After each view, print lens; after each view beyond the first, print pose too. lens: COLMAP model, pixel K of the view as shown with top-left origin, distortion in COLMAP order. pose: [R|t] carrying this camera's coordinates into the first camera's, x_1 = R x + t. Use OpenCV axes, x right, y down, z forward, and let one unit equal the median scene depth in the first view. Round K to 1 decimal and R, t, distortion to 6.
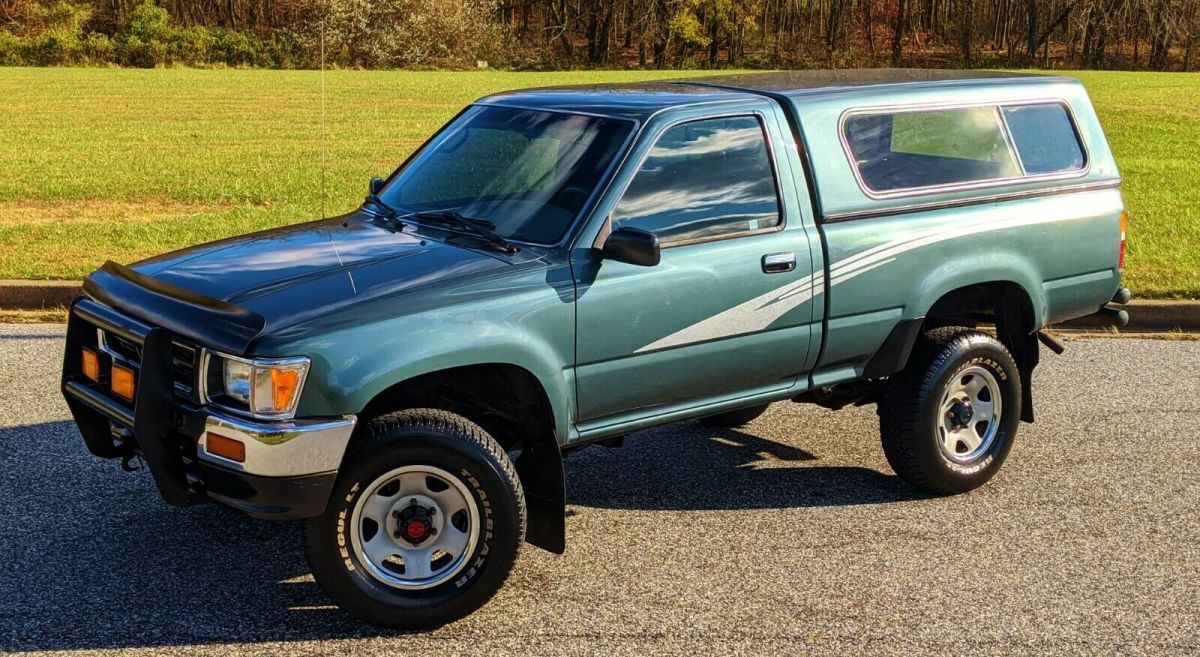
lens RADIAL K [[1704.8, 0, 562.5], [0, 1704.8, 281.4], [0, 0, 1]] dist [0.131125, -0.074589]
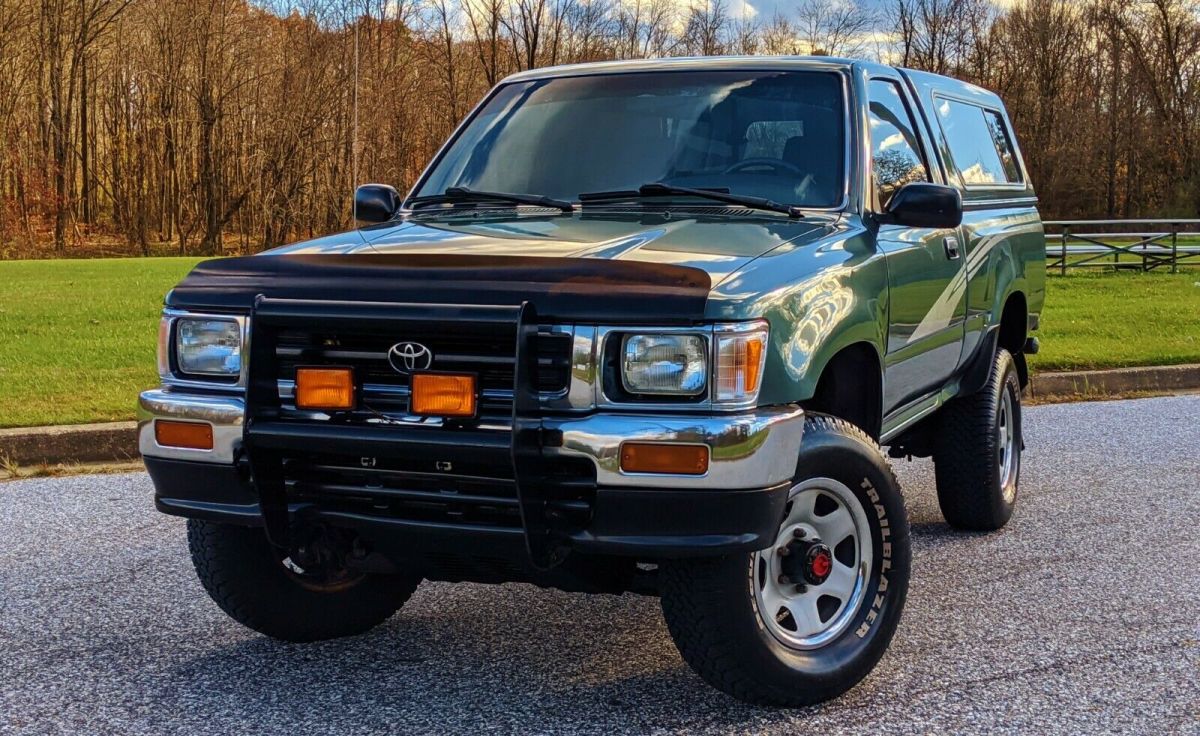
lens RADIAL K [[1830.8, 0, 637.9], [0, 1830.8, 367.5], [0, 0, 1]] dist [0.016786, 0.039949]
pose [[0.842804, -0.054015, 0.535503, -0.491926], [0.097810, 0.993755, -0.053702, 0.080777], [-0.529258, 0.097638, 0.842824, 0.308577]]
